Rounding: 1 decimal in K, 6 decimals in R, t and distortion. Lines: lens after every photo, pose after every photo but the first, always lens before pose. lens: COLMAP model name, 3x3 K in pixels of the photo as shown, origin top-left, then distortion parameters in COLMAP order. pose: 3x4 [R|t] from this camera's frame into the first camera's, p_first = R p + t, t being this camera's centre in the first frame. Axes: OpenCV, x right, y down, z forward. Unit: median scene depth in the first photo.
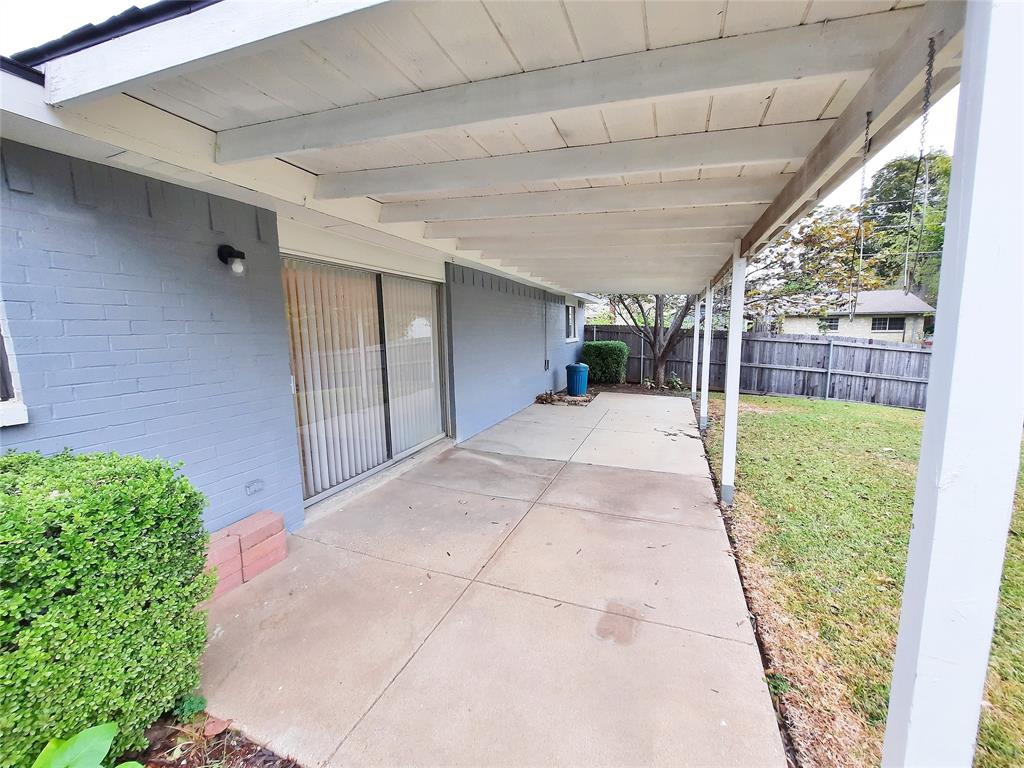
lens RADIAL K [[410.0, 0, 508.1], [0, 410.0, 386.8], [0, 0, 1]] dist [-0.013421, -0.000135]
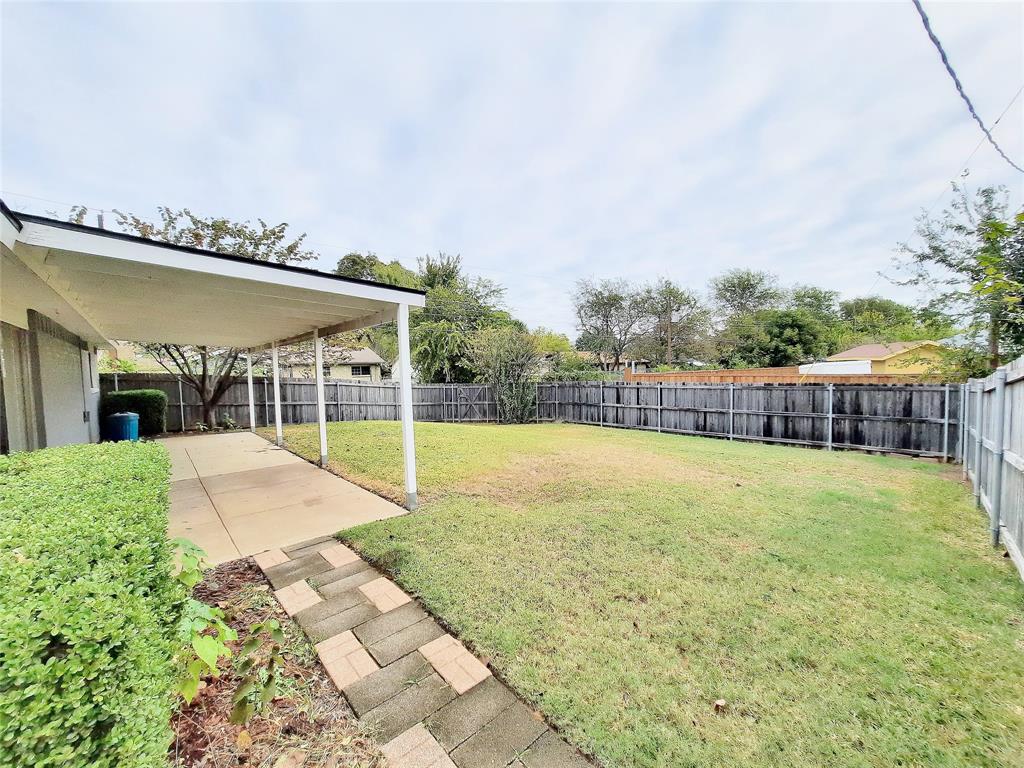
lens RADIAL K [[410.0, 0, 508.1], [0, 410.0, 386.8], [0, 0, 1]] dist [-0.013421, -0.000135]
pose [[0.452836, -0.037351, 0.890811, -0.230533], [0.140792, 0.989582, -0.030078, 0.032507], [-0.880407, 0.139040, 0.453377, -0.198493]]
